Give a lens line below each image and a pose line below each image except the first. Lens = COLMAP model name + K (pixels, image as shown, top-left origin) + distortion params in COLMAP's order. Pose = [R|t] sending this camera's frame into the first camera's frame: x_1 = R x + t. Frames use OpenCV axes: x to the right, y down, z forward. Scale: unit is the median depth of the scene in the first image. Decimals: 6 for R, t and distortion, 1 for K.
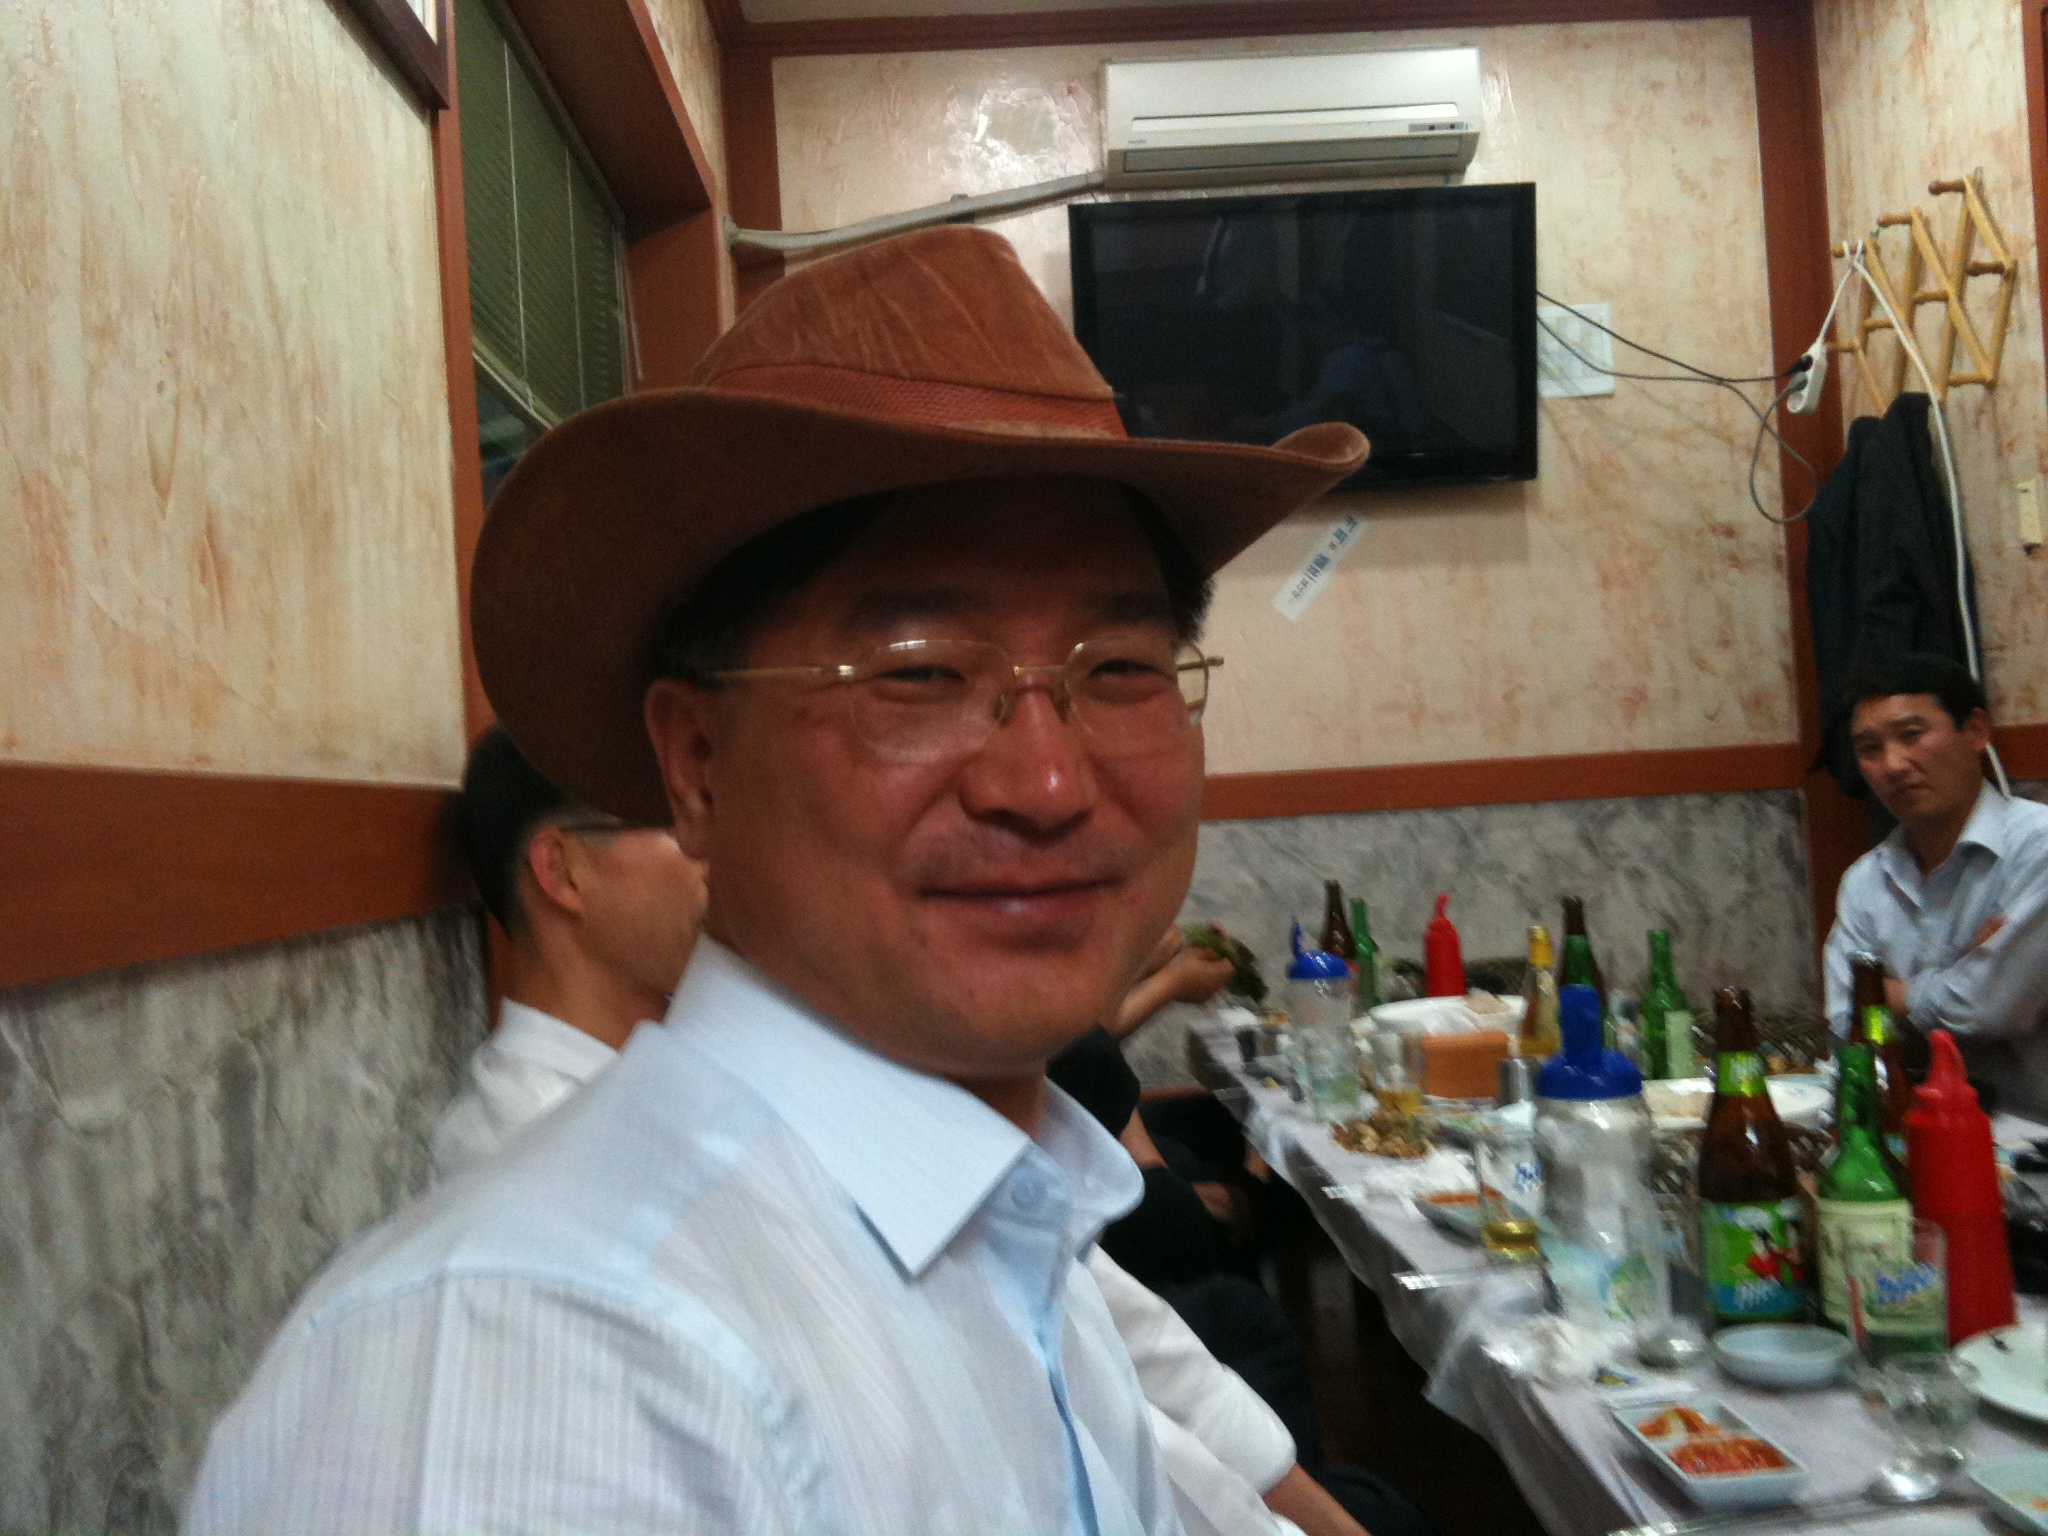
lens RADIAL K [[2215.1, 0, 1051.8], [0, 2215.1, 764.2], [0, 0, 1]] dist [0.117065, -0.311325]
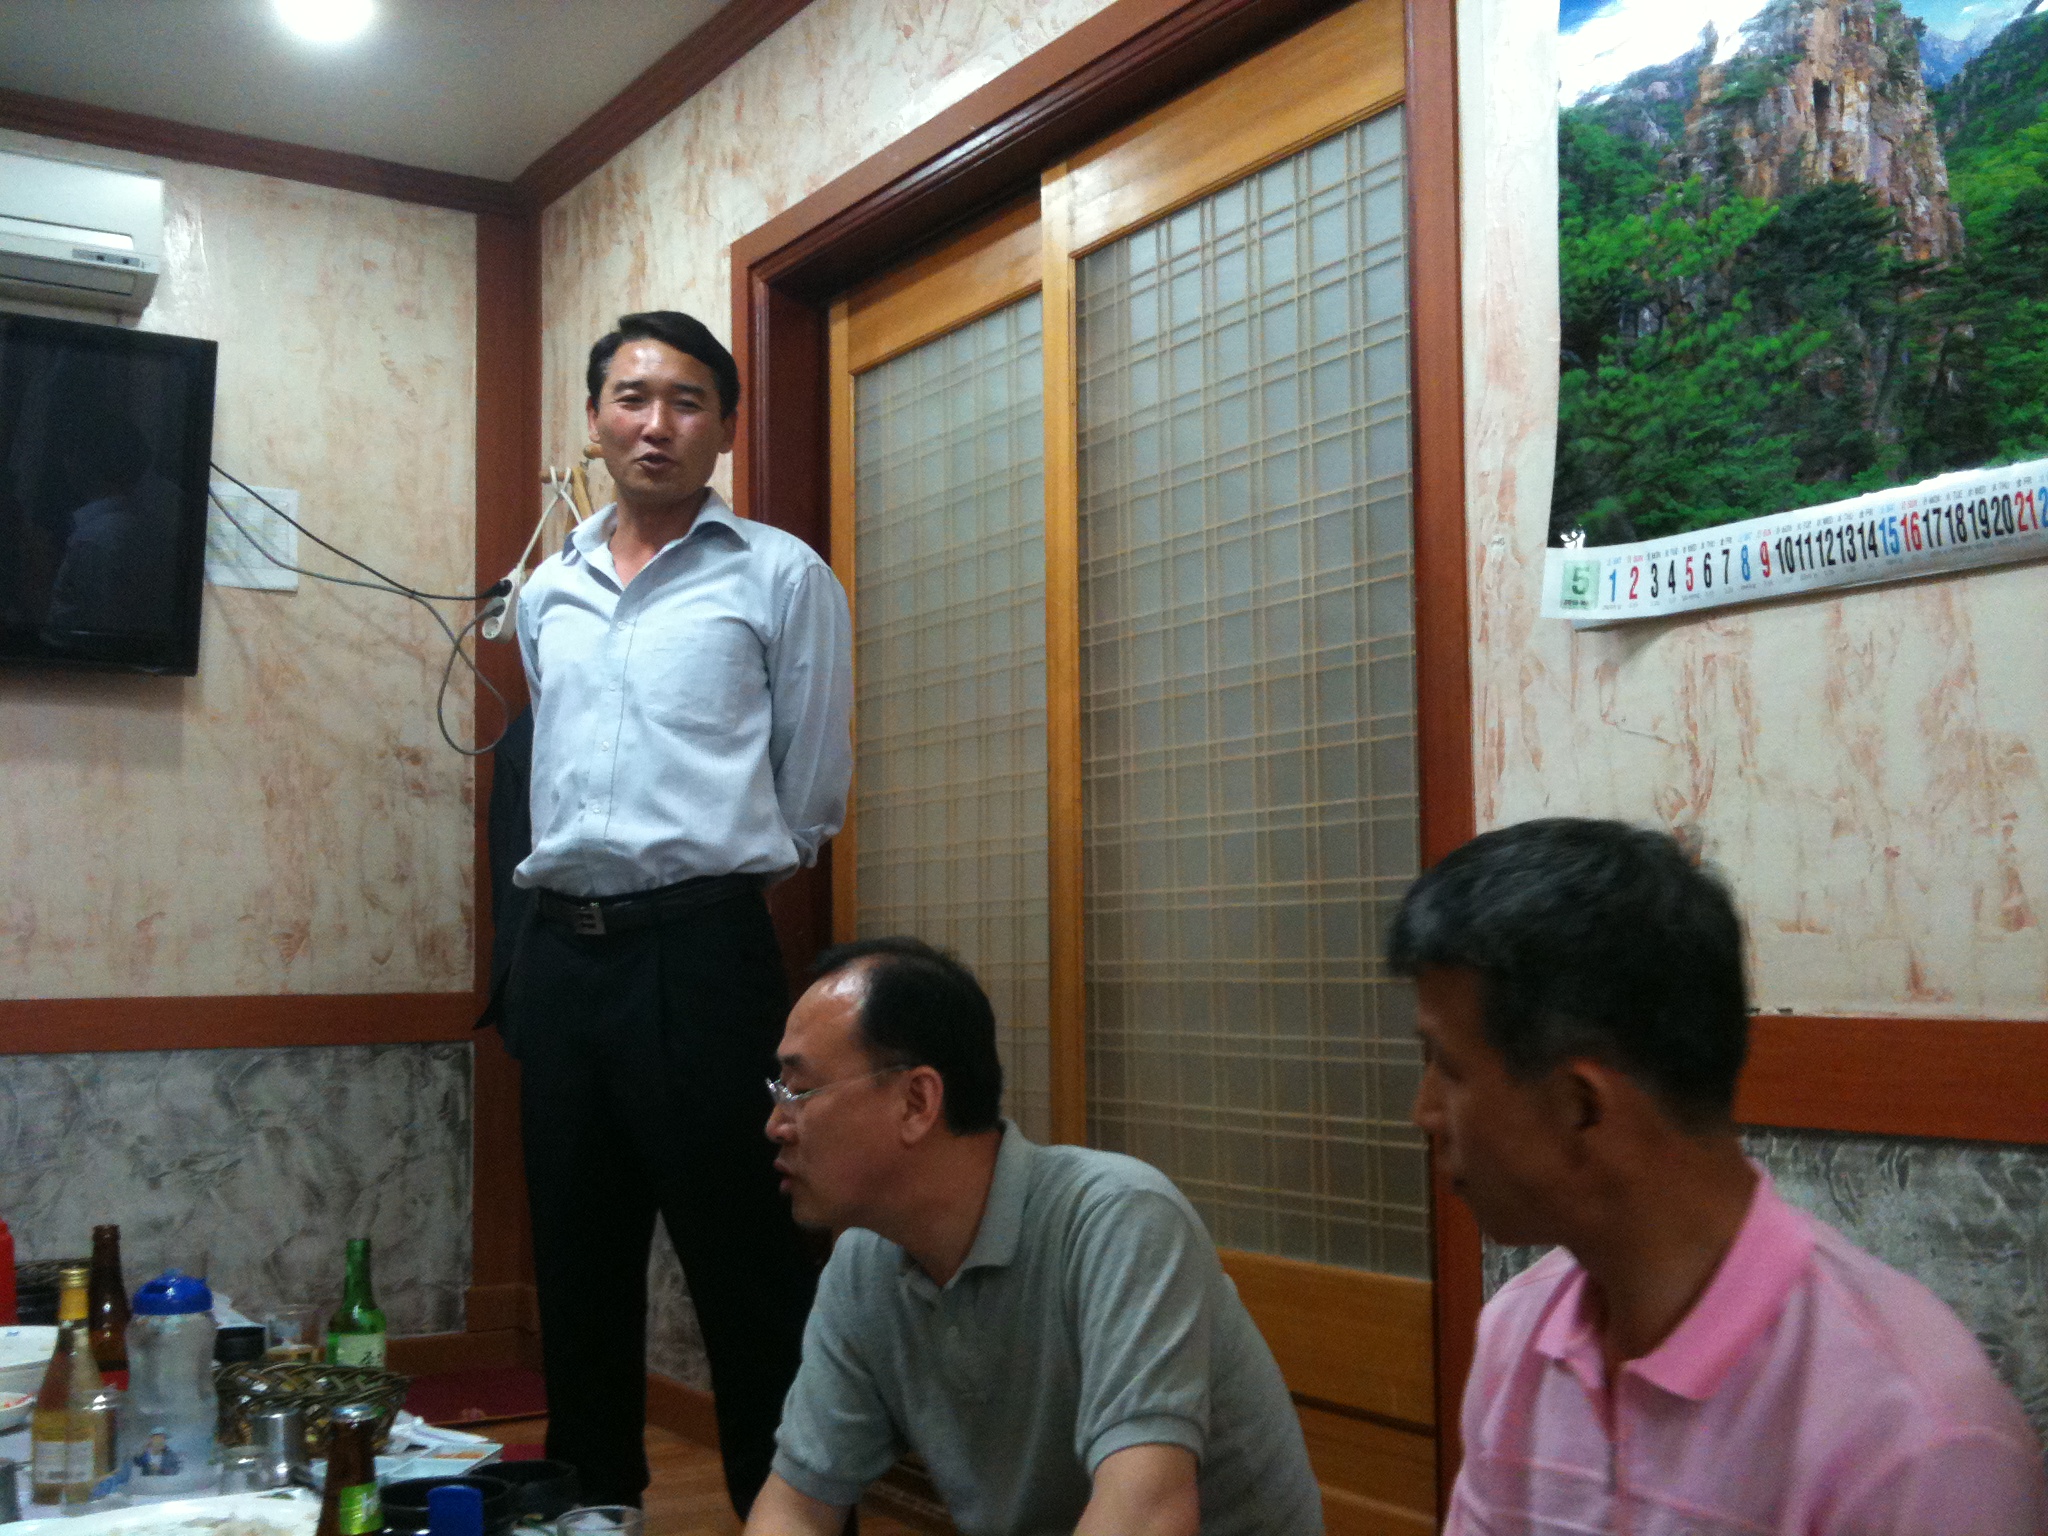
lens RADIAL K [[2202.2, 0, 1013.1], [0, 2202.2, 794.4], [0, 0, 1]] dist [0.137219, -0.431086]
pose [[0.862615, 0.087880, 0.498169, 0.064408], [-0.051579, 0.994942, -0.086201, -0.023839], [-0.503224, 0.048663, 0.862785, 0.096029]]
